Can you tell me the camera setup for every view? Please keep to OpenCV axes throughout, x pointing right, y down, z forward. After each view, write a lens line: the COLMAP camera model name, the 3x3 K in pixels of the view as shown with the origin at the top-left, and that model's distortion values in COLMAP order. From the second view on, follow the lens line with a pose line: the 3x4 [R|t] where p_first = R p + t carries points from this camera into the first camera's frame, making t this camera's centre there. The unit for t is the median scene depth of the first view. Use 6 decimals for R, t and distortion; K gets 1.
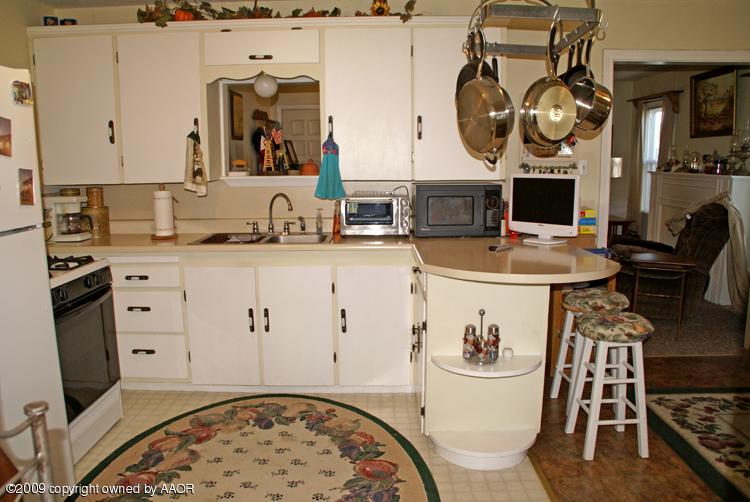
lens RADIAL K [[592.6, 0, 371.1], [0, 592.6, 260.4], [0, 0, 1]] dist [-0.173751, 0.127182]
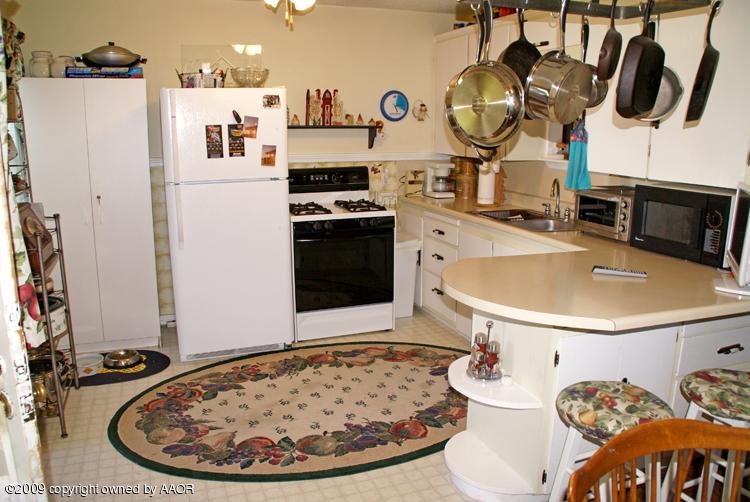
lens RADIAL K [[592.6, 0, 371.1], [0, 592.6, 260.4], [0, 0, 1]] dist [-0.173751, 0.127182]
pose [[0.363945, 0.216328, -0.905950, 0.870100], [-0.163532, 0.972387, 0.166496, -0.121027], [0.916952, 0.087556, 0.389272, 0.442139]]
